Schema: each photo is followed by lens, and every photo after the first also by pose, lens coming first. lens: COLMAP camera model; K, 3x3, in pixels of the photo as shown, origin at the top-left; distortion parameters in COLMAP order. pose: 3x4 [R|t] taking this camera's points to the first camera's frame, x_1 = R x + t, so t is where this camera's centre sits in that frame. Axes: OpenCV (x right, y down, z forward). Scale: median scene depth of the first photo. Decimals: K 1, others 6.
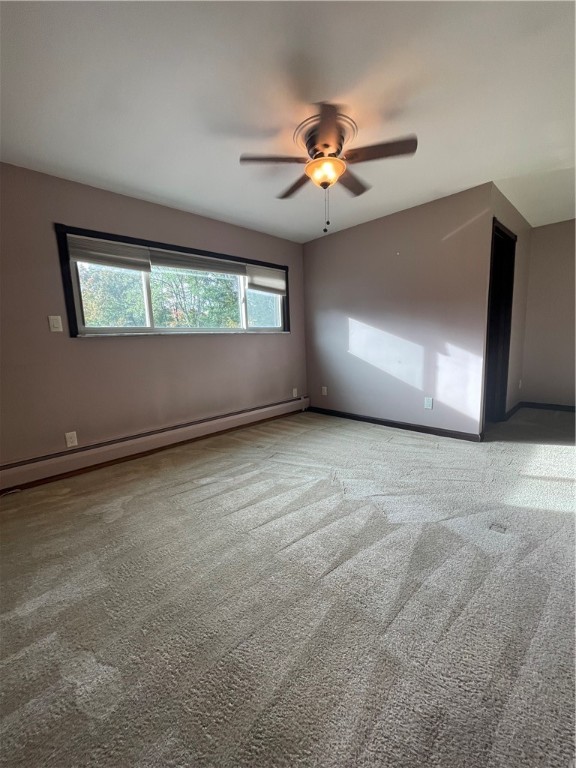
lens RADIAL K [[311.9, 0, 289.1], [0, 311.9, 385.5], [0, 0, 1]] dist [-0.001208, 0.000522]
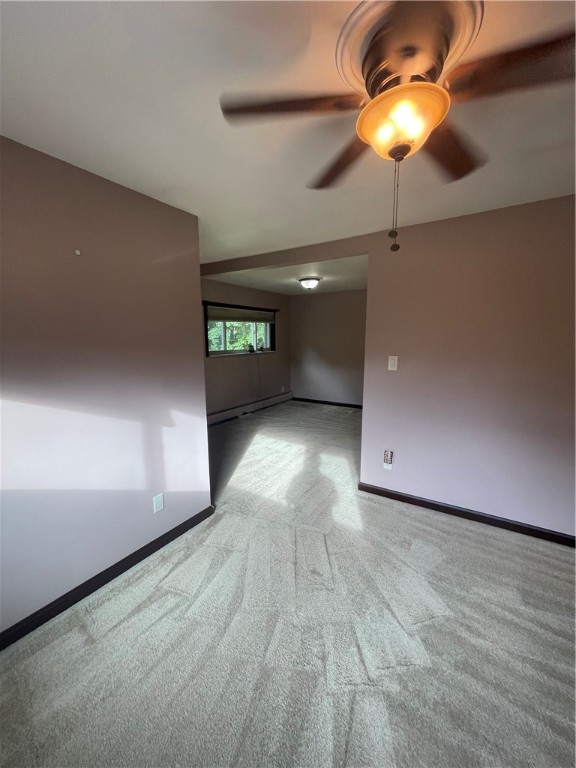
lens RADIAL K [[311.9, 0, 289.4], [0, 311.9, 382.4], [0, 0, 1]] dist [-0.001208, 0.000522]
pose [[-0.222685, -0.111101, 0.968539, -0.238248], [0.140686, 0.979424, 0.144696, -0.265459], [-0.964686, 0.168481, -0.202472, 0.882609]]
